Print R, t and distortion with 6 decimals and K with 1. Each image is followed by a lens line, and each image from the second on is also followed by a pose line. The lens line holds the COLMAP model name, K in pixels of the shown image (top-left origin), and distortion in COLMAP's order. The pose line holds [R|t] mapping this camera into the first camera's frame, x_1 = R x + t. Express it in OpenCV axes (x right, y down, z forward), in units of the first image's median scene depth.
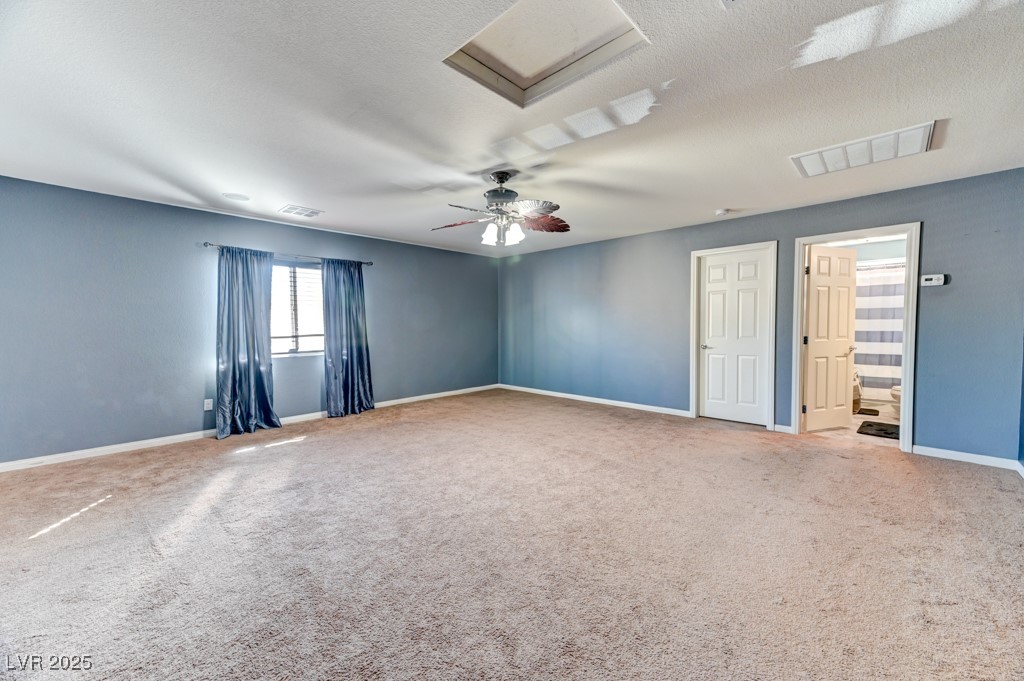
lens RADIAL K [[402.8, 0, 518.9], [0, 402.8, 342.1], [0, 0, 1]] dist [0.001875, -0.000233]
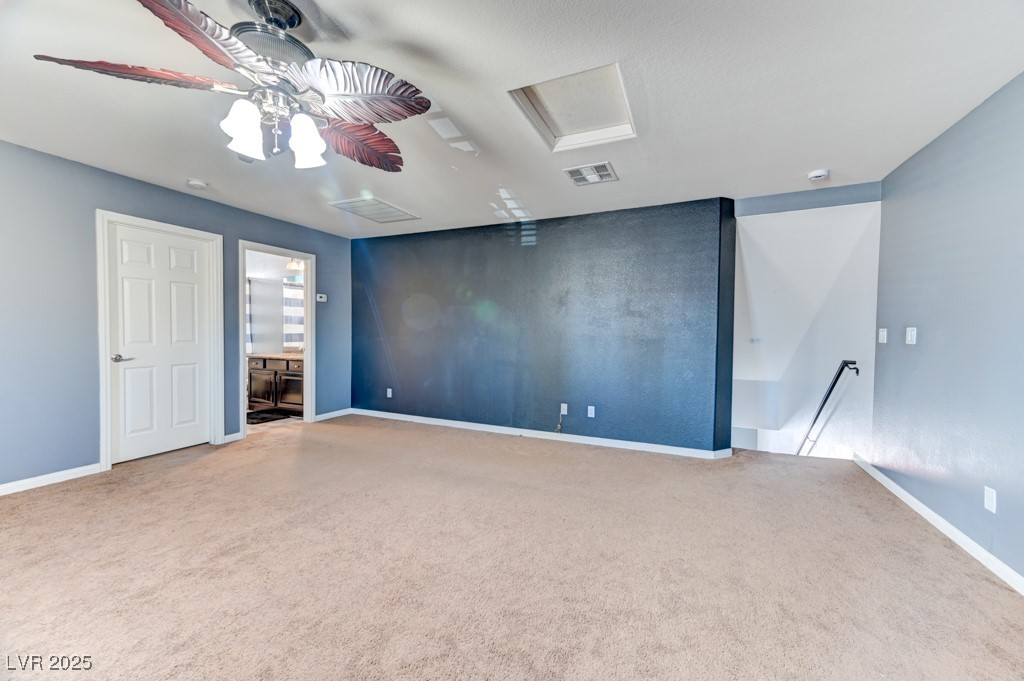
lens RADIAL K [[402.8, 0, 517.2], [0, 402.8, 338.9], [0, 0, 1]] dist [0.001875, -0.000233]
pose [[-0.365421, -0.017371, 0.930680, -0.490185], [0.028756, 0.999138, 0.029940, -0.026286], [-0.930398, 0.037703, -0.364606, 0.757329]]
